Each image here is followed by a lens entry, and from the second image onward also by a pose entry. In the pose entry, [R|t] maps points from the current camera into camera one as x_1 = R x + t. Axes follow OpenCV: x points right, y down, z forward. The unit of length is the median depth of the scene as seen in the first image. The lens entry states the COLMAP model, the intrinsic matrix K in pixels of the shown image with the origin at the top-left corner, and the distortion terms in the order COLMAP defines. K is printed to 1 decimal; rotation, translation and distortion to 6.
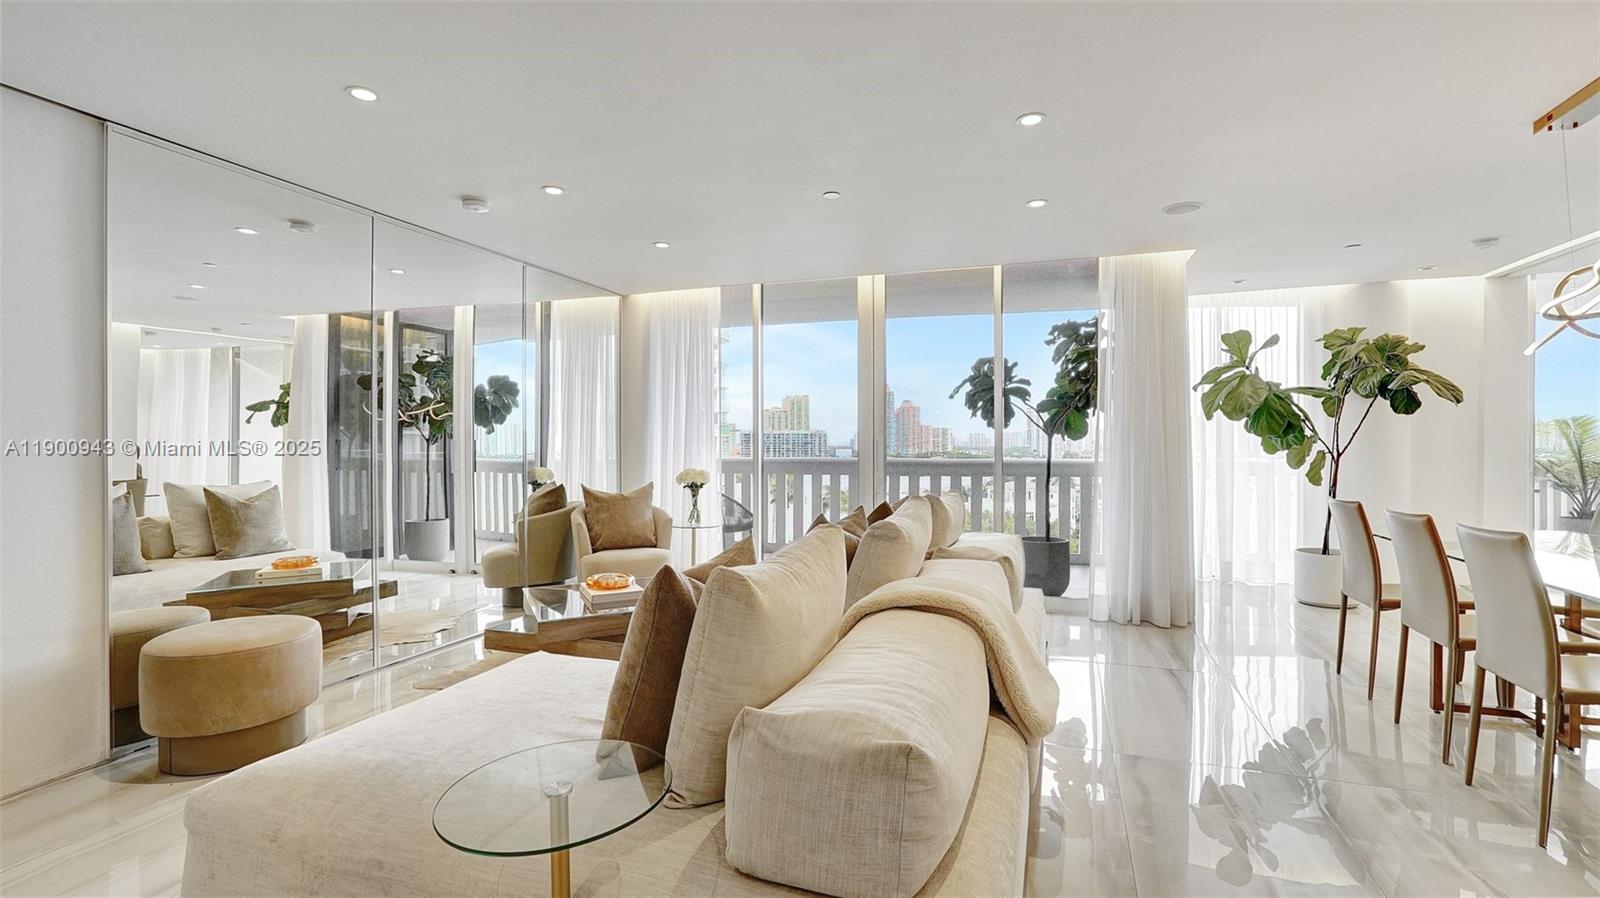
lens RADIAL K [[746.3, 0, 803.5], [0, 746.3, 442.3], [0, 0, 1]] dist [-0.054898, 0.050885]
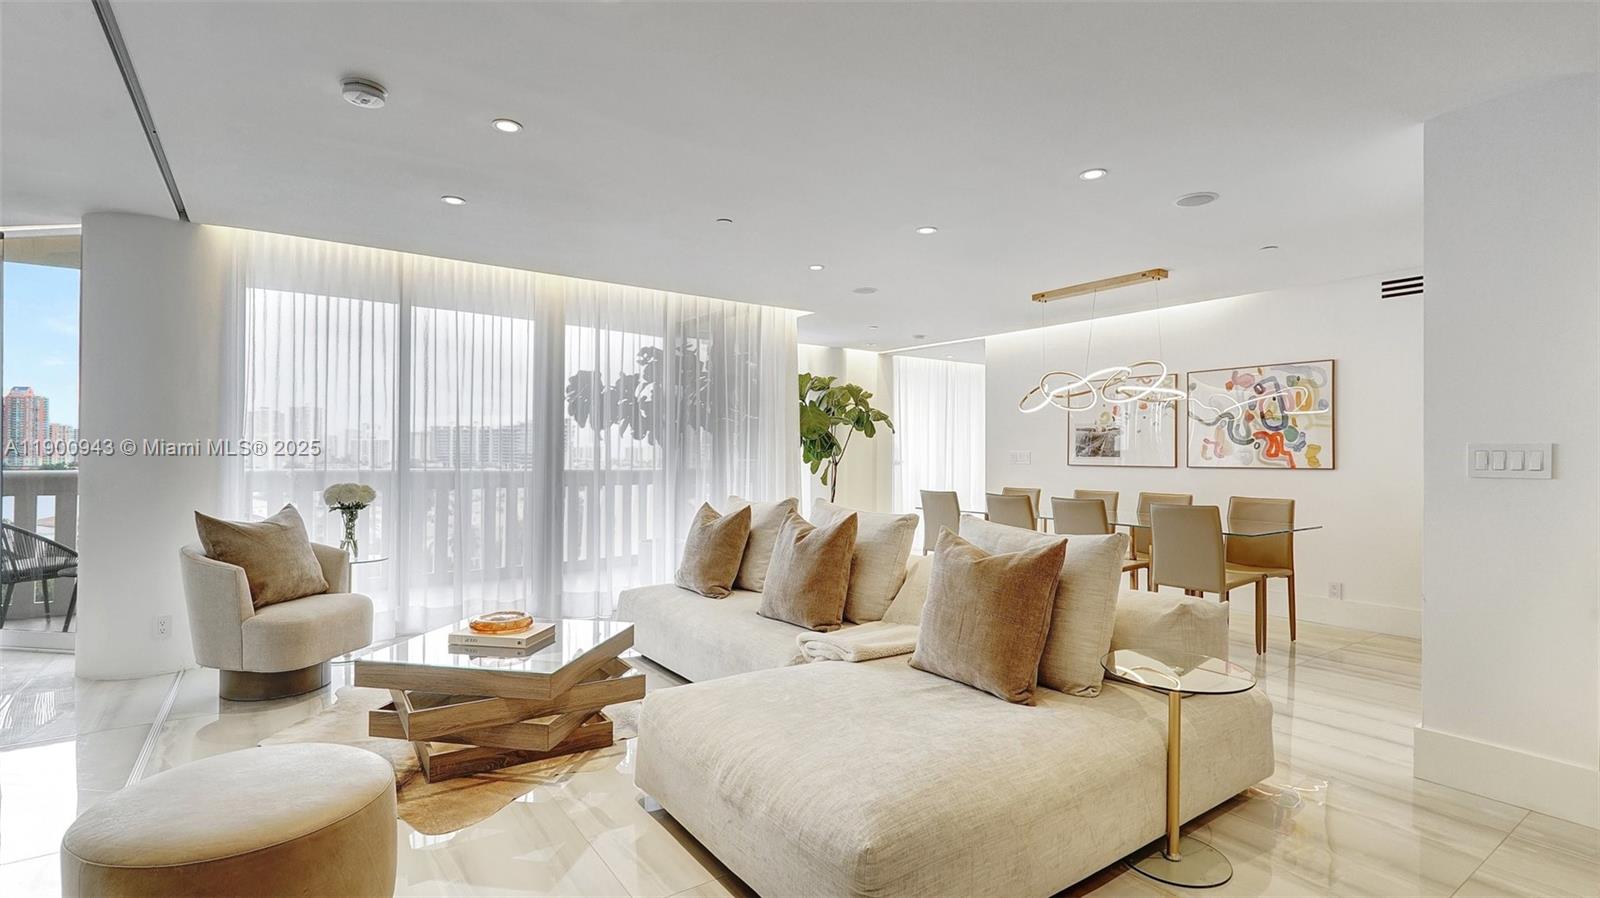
lens RADIAL K [[754.4, 0, 800.0], [0, 754.4, 449.0], [0, 0, 1]] dist [-0.016458, -0.000189]
pose [[0.565955, 0.013852, 0.824320, -0.552558], [-0.008980, 0.999903, -0.010638, 0.004247], [-0.824387, -0.001382, 0.566025, 0.203513]]
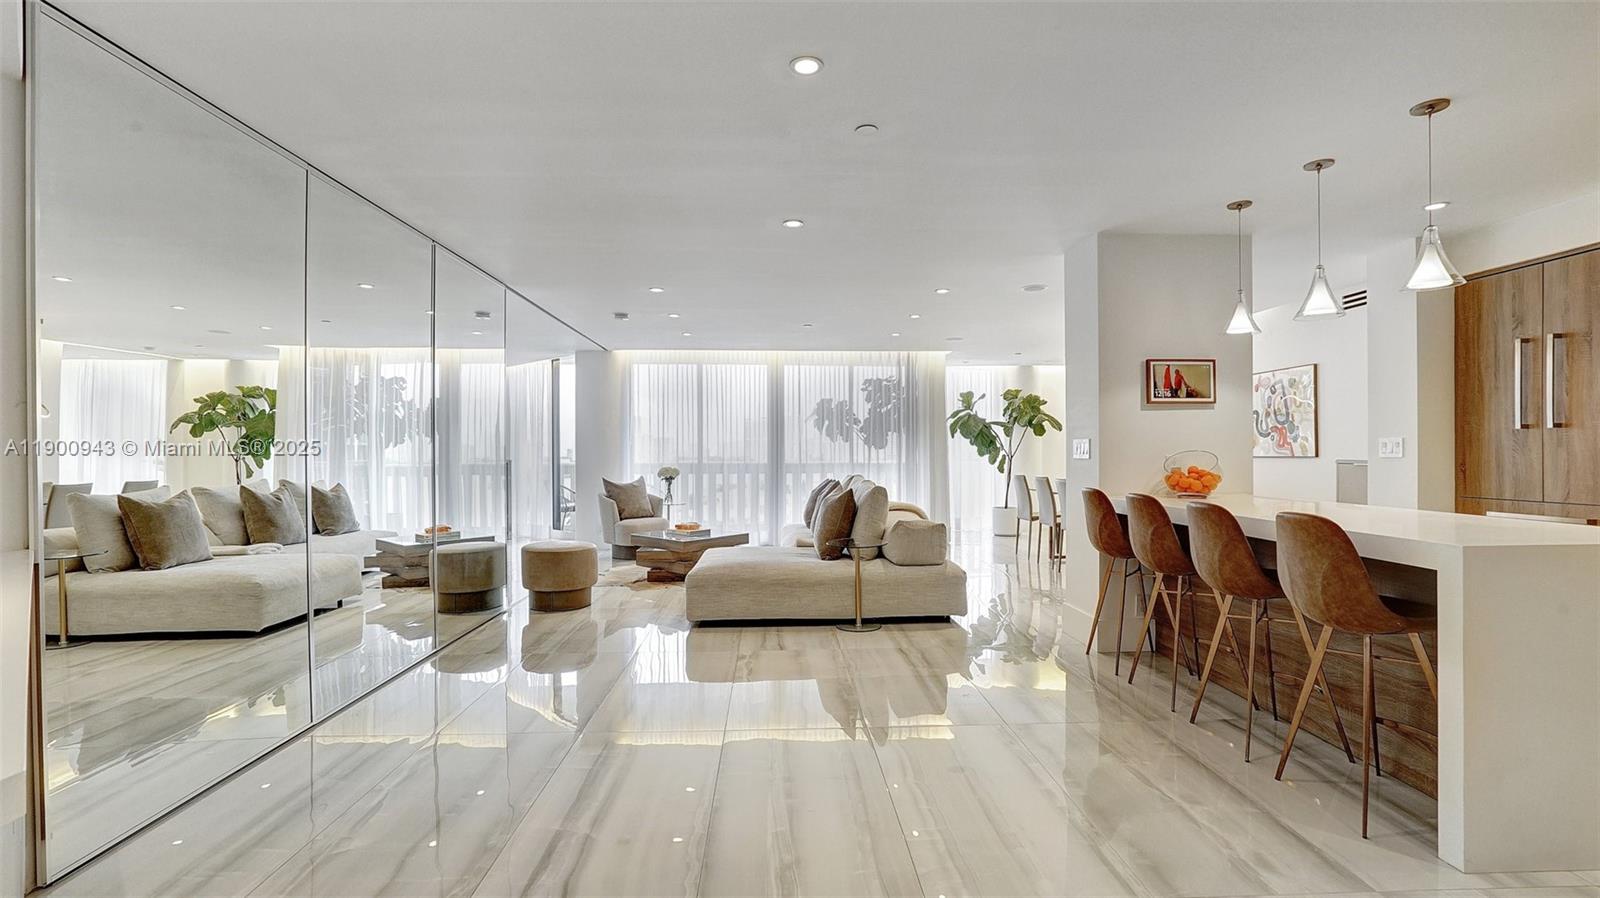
lens RADIAL K [[754.4, 0, 800.0], [0, 754.4, 449.0], [0, 0, 1]] dist [-0.016458, -0.000189]
pose [[0.928069, -0.000211, 0.372407, -0.515112], [0.002405, 0.999982, -0.005428, 0.006038], [-0.372400, 0.005933, 0.928054, -0.617046]]
